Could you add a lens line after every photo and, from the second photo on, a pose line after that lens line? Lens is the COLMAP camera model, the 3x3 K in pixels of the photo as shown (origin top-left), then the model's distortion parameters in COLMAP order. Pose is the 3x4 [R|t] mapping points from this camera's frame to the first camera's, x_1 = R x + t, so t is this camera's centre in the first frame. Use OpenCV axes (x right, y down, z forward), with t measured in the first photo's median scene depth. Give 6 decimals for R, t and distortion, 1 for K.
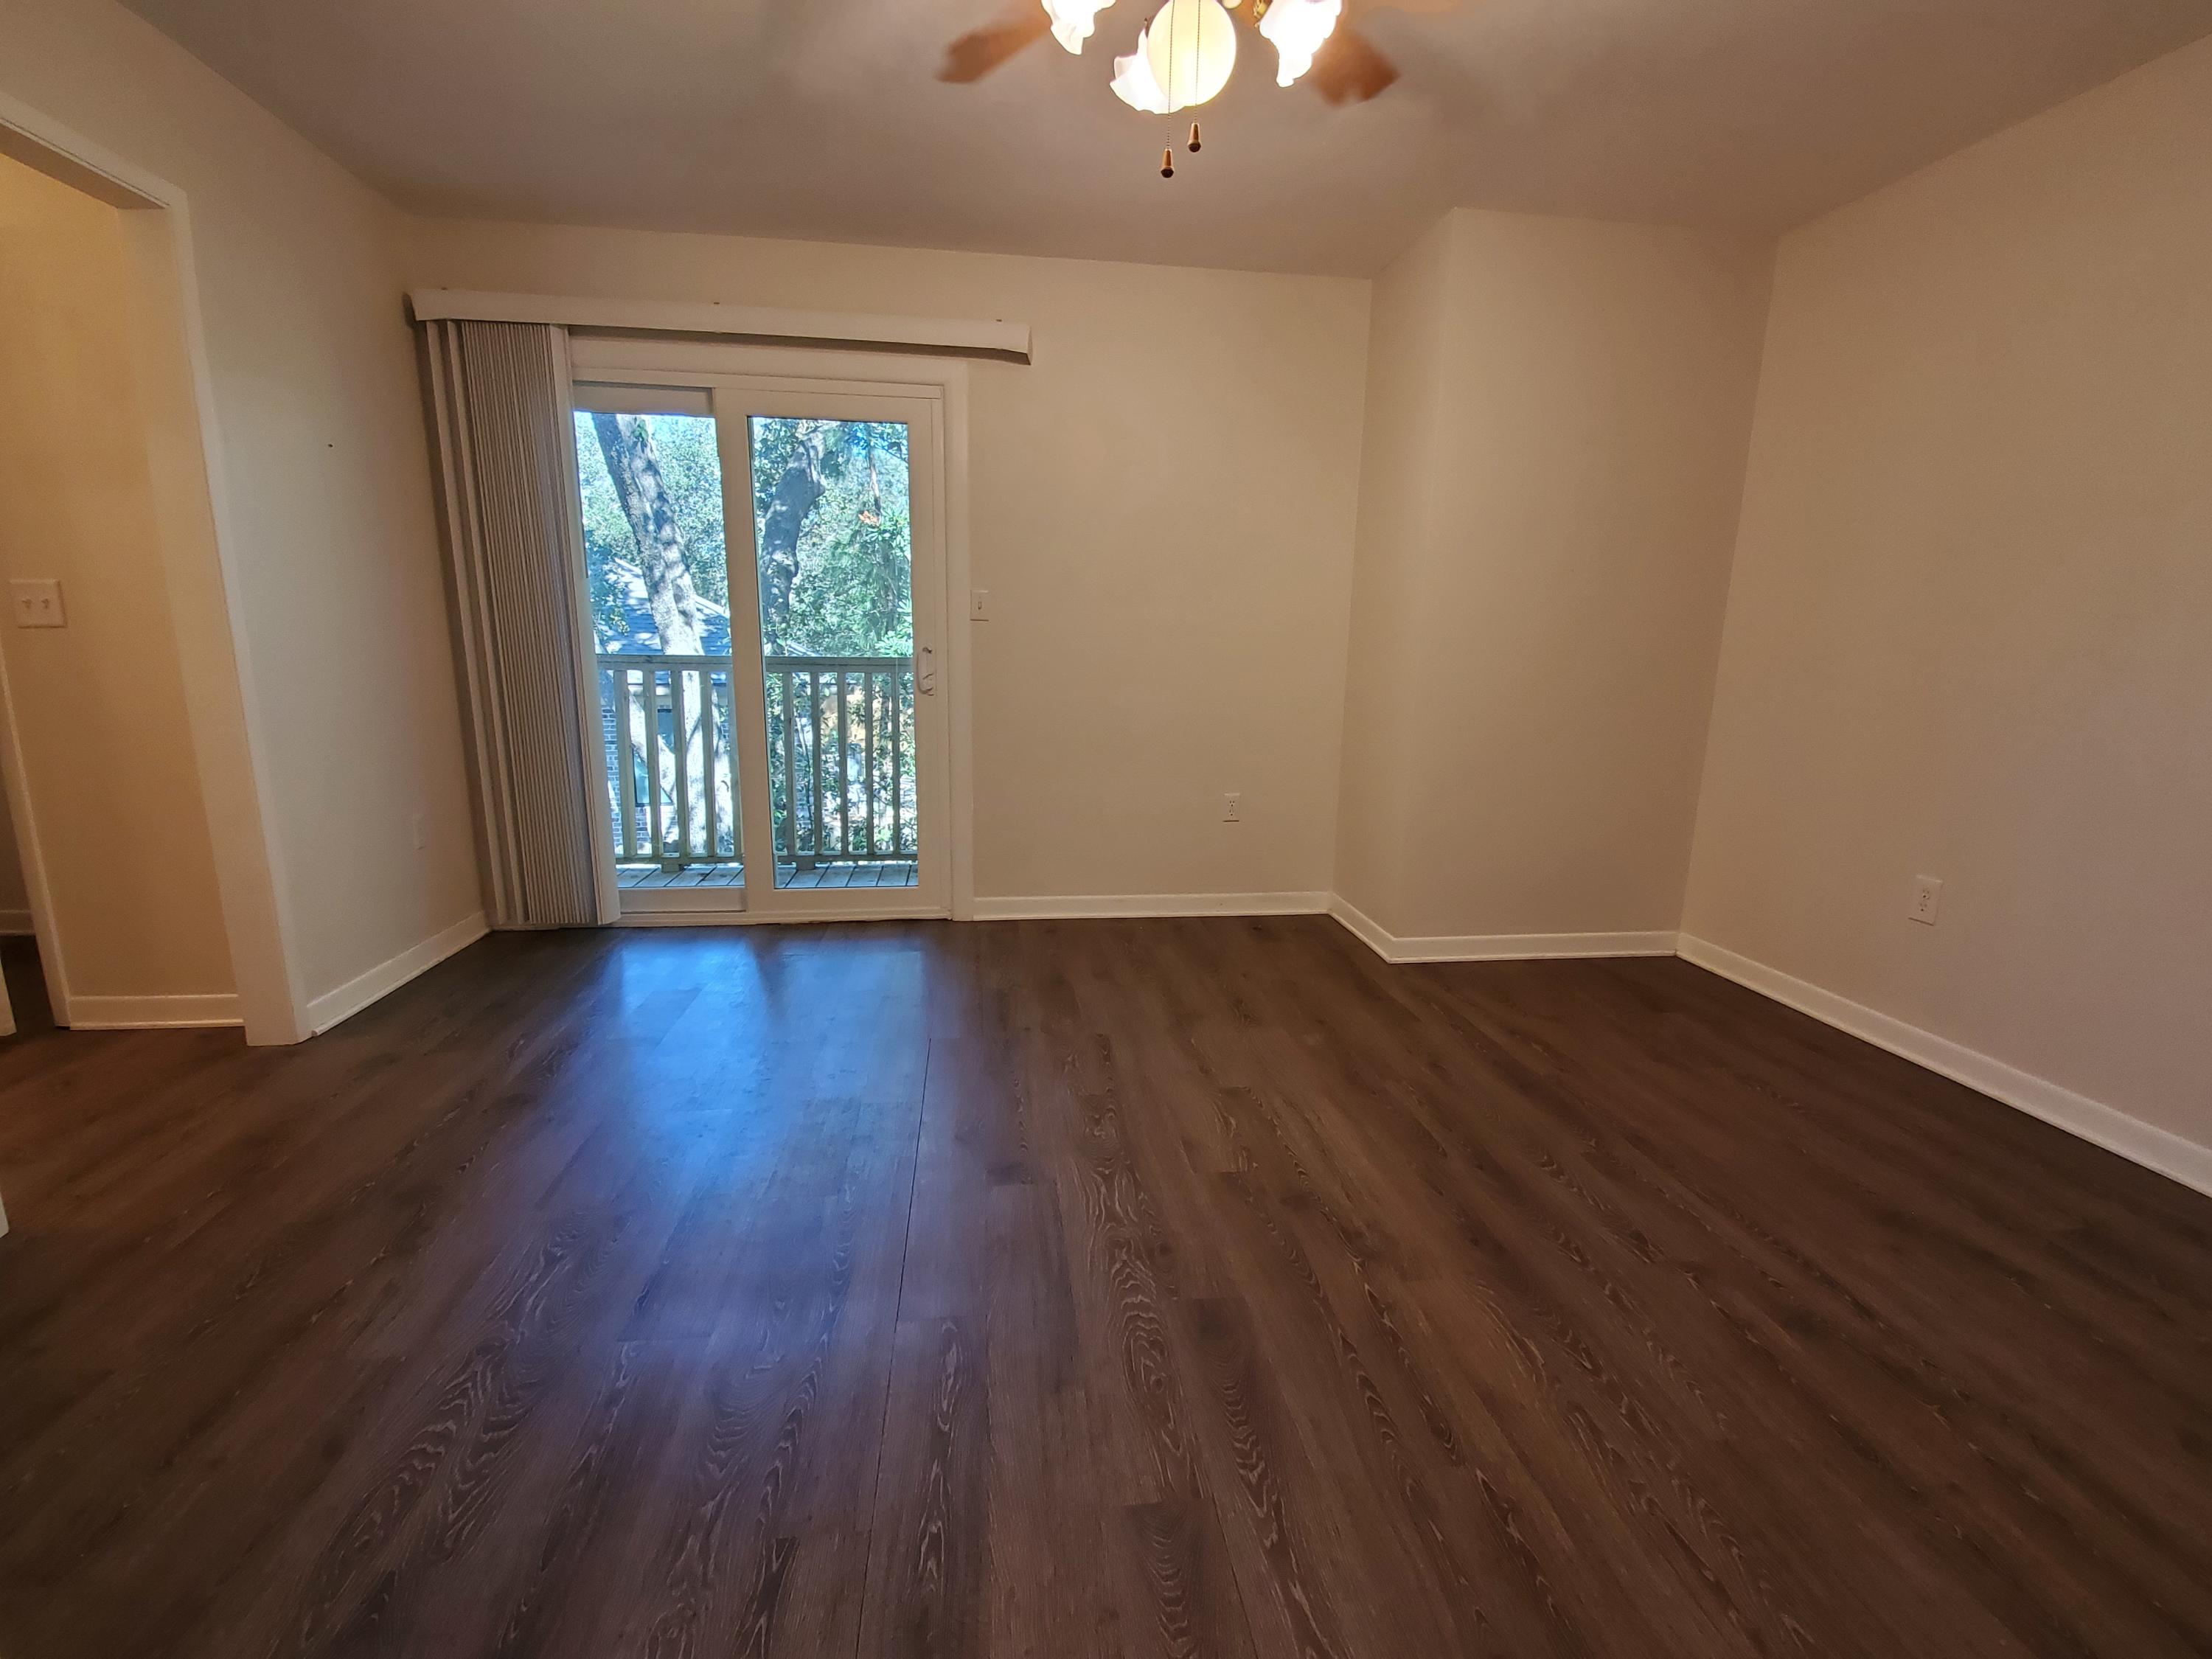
lens RADIAL K [[998.0, 0, 1104.5], [0, 998.0, 852.1], [0, 0, 1]] dist [0.019863, -0.022693]
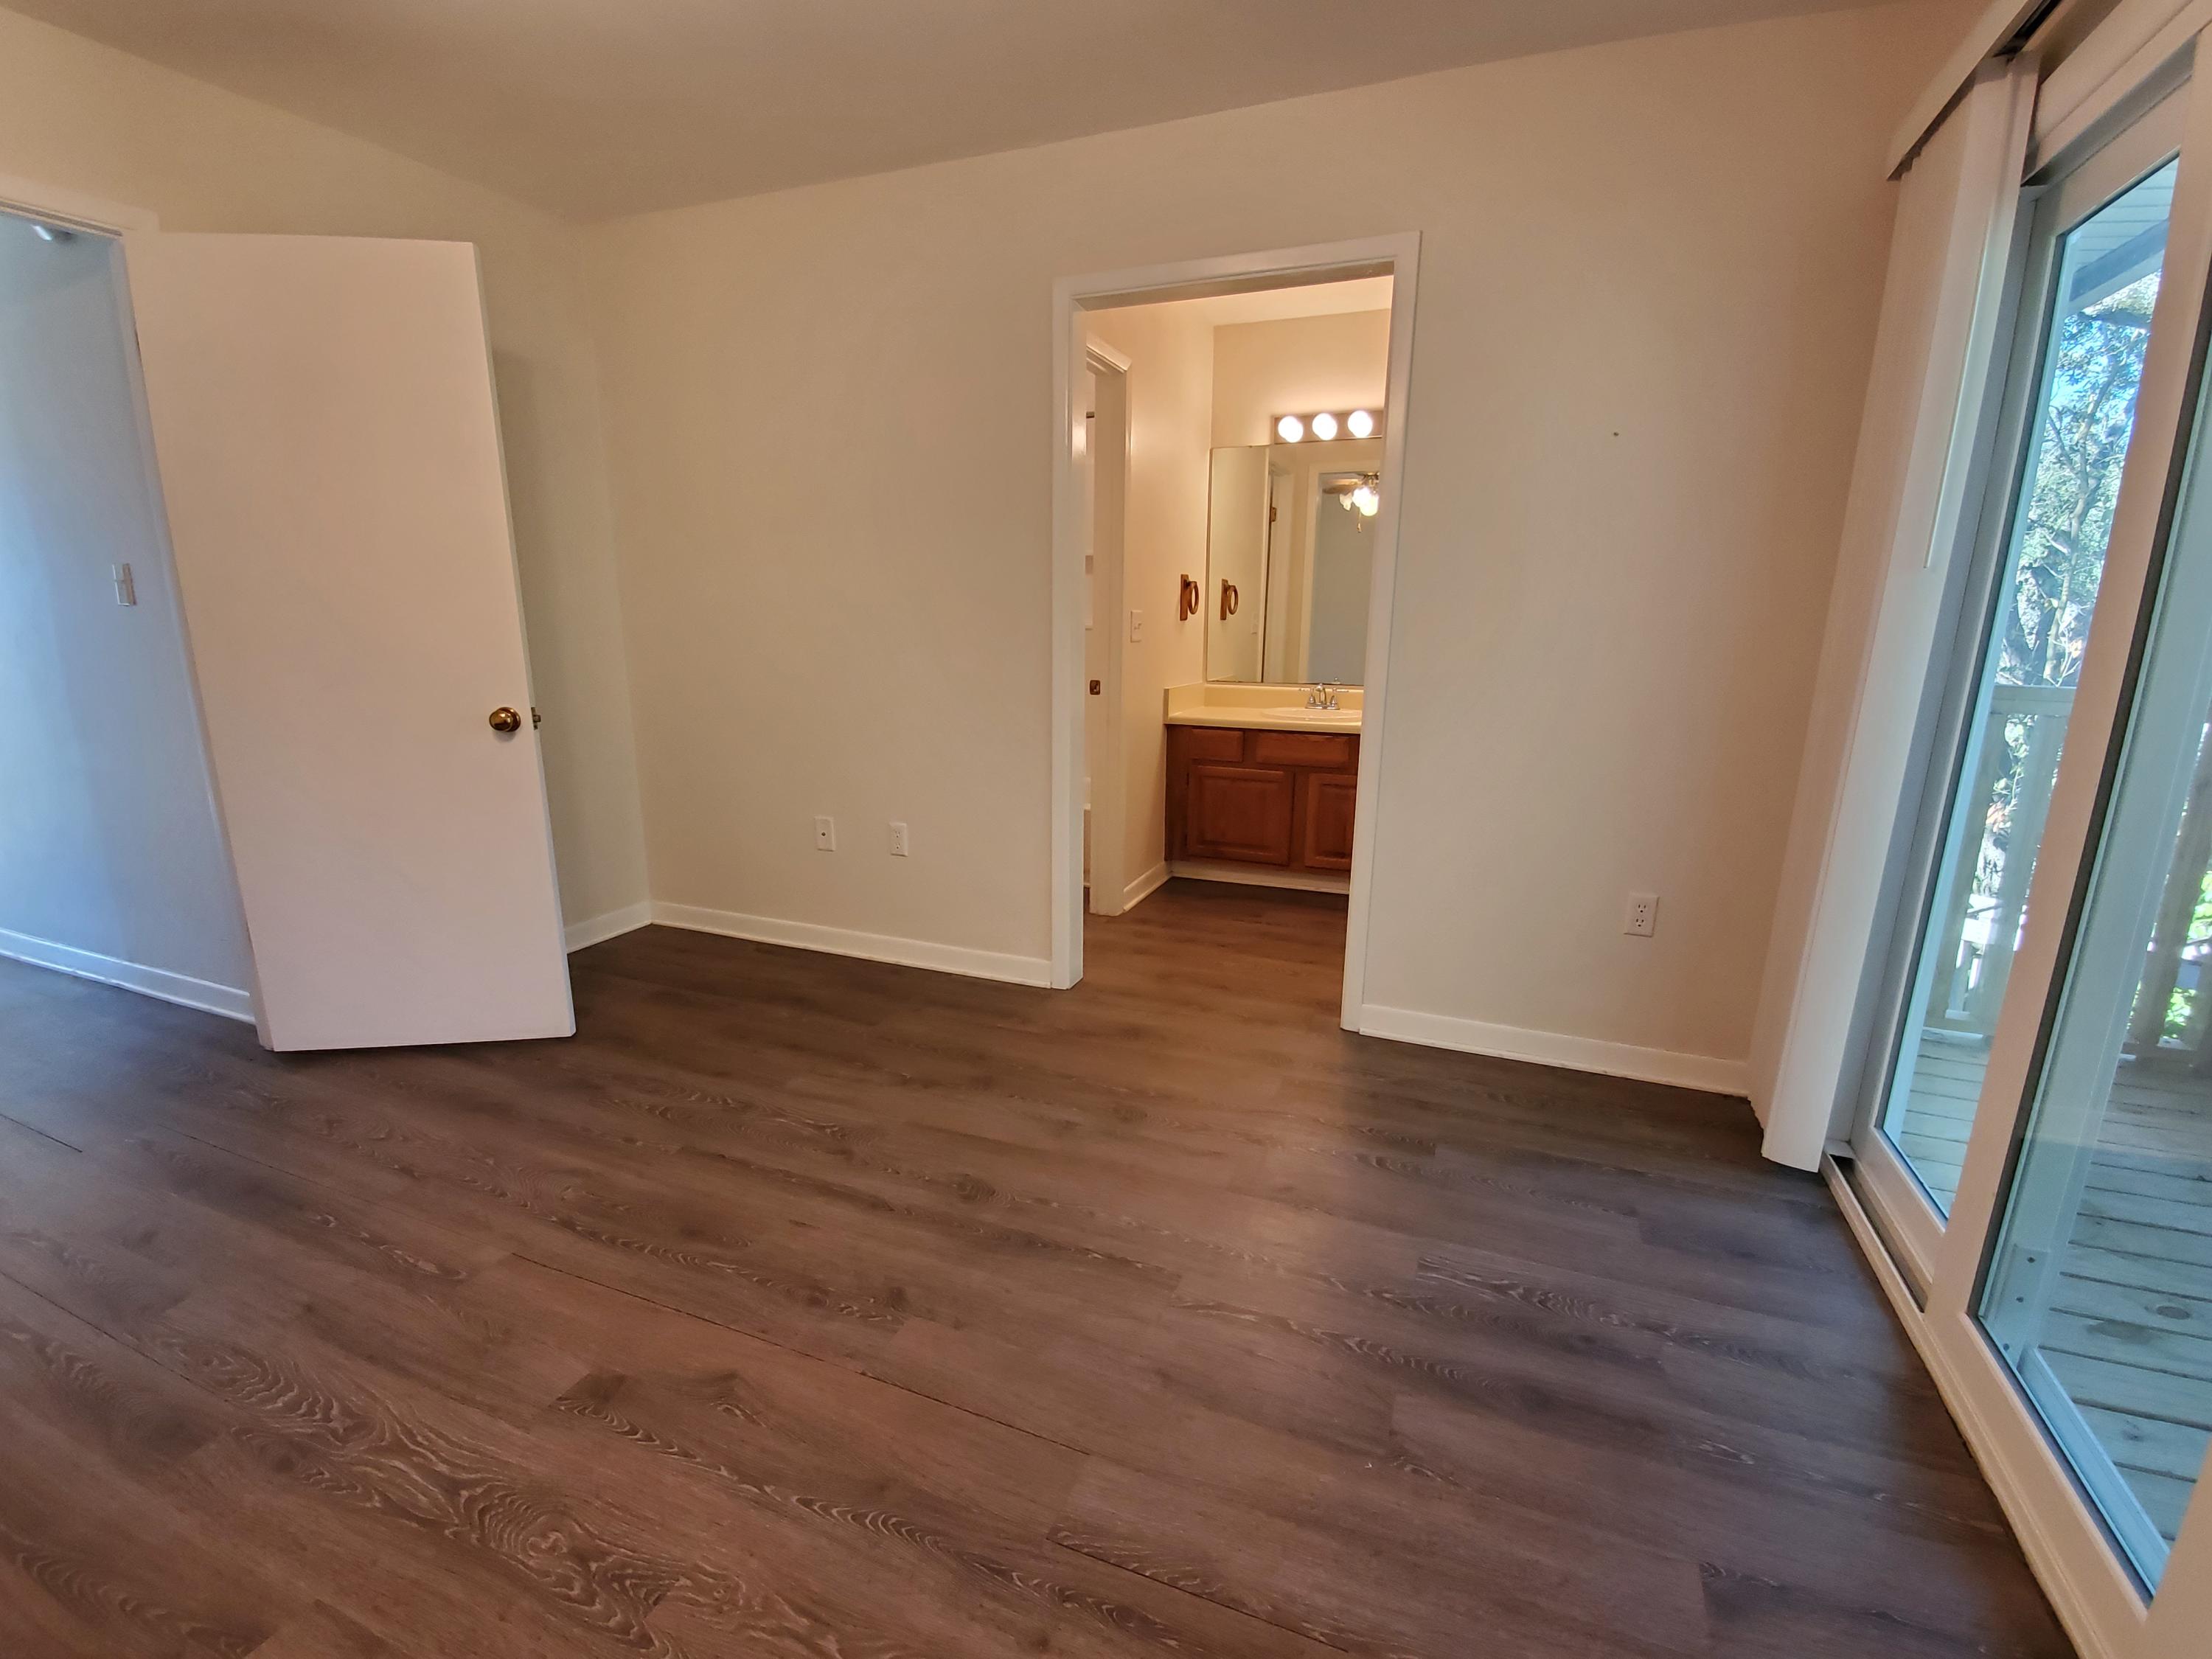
lens RADIAL K [[998.0, 0, 1104.5], [0, 998.0, 852.1], [0, 0, 1]] dist [0.019863, -0.022693]
pose [[-0.494985, 0.181595, -0.849713, 0.318989], [-0.194899, 0.929794, 0.312245, -0.412584], [0.846761, 0.320165, -0.424842, 1.744613]]
